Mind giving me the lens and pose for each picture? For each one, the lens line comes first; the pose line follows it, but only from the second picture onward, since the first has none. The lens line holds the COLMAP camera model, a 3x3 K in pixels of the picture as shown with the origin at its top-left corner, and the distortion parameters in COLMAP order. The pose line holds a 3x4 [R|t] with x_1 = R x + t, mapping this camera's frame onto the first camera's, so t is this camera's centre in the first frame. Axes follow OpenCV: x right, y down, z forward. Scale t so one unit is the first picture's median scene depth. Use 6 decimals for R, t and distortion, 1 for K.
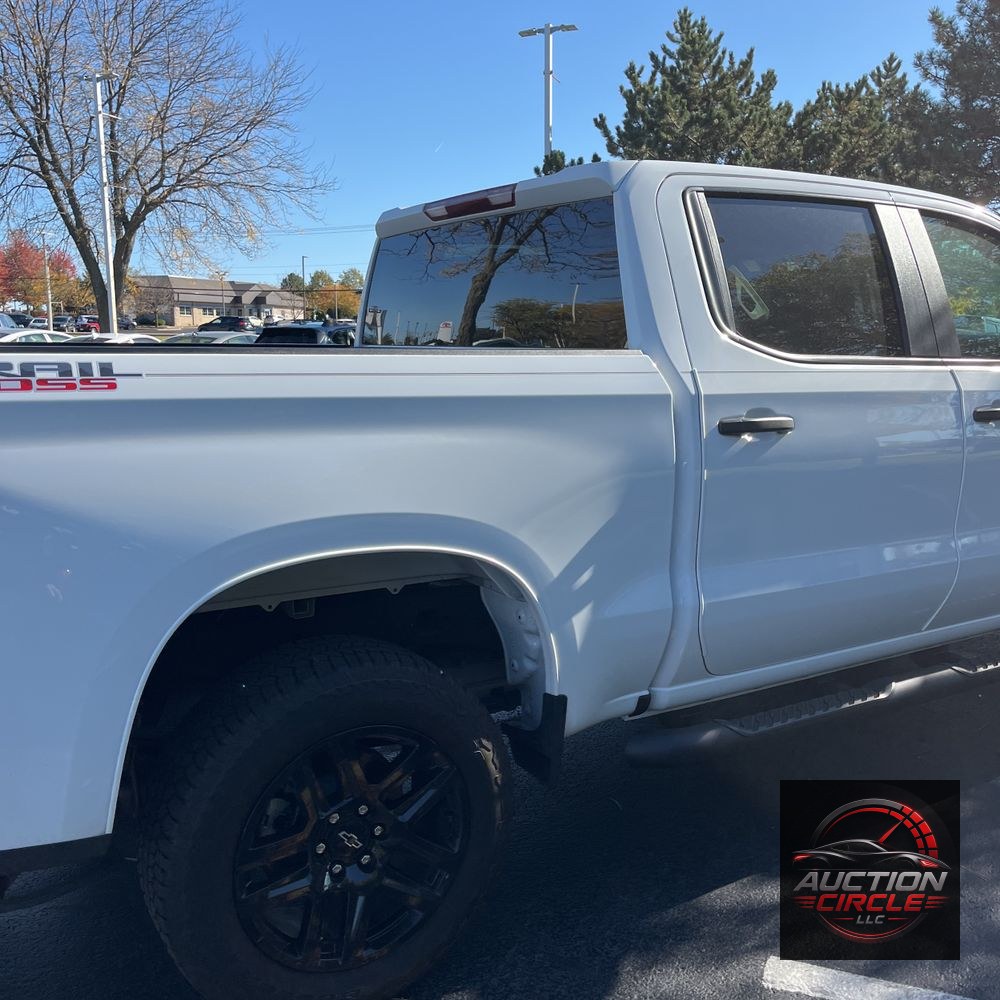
lens RADIAL K [[988.2, 0, 500.0], [0, 988.2, 500.0], [0, 0, 1]] dist [0.064063, -0.084990]
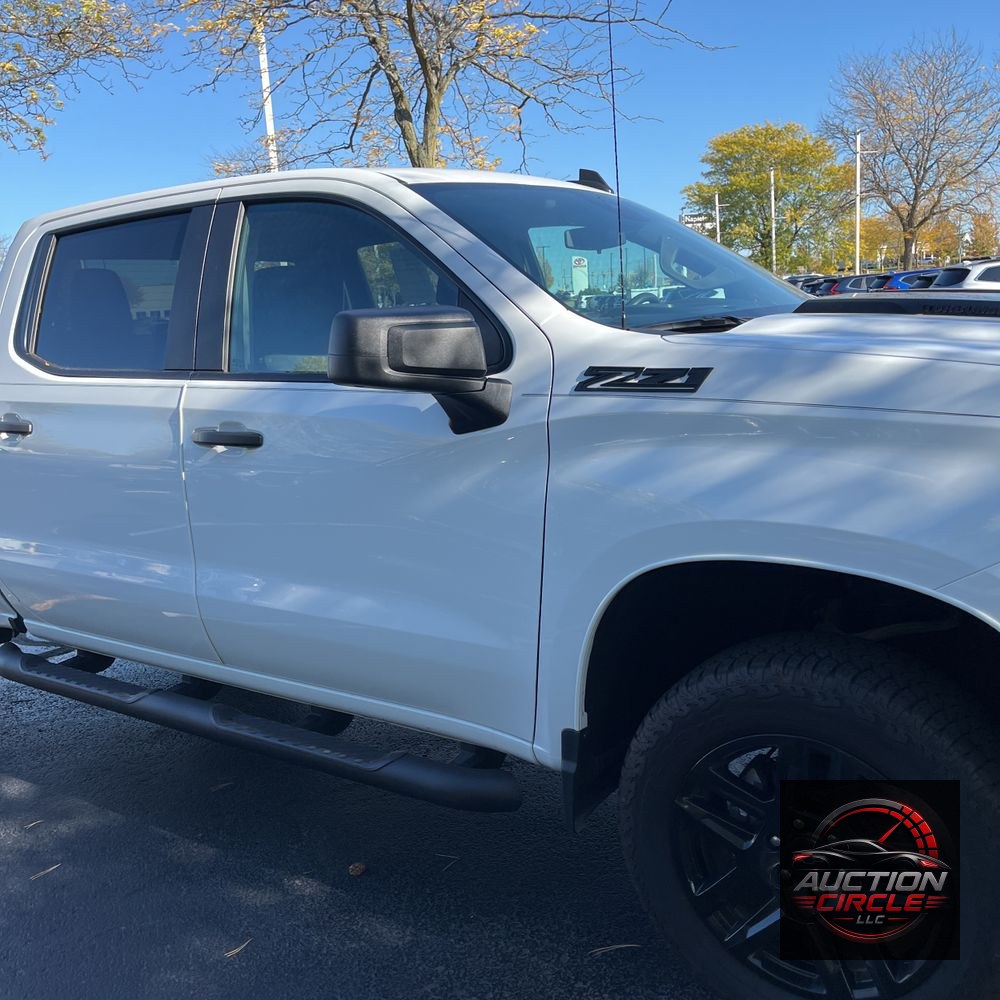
lens RADIAL K [[996.5, 0, 500.0], [0, 996.5, 500.0], [0, 0, 1]] dist [0.004926, 0.008763]
pose [[0.378847, 0.147046, -0.913703, 0.155968], [-0.088378, 0.988533, 0.122445, -0.018210], [0.921230, 0.034364, 0.387498, 0.103832]]
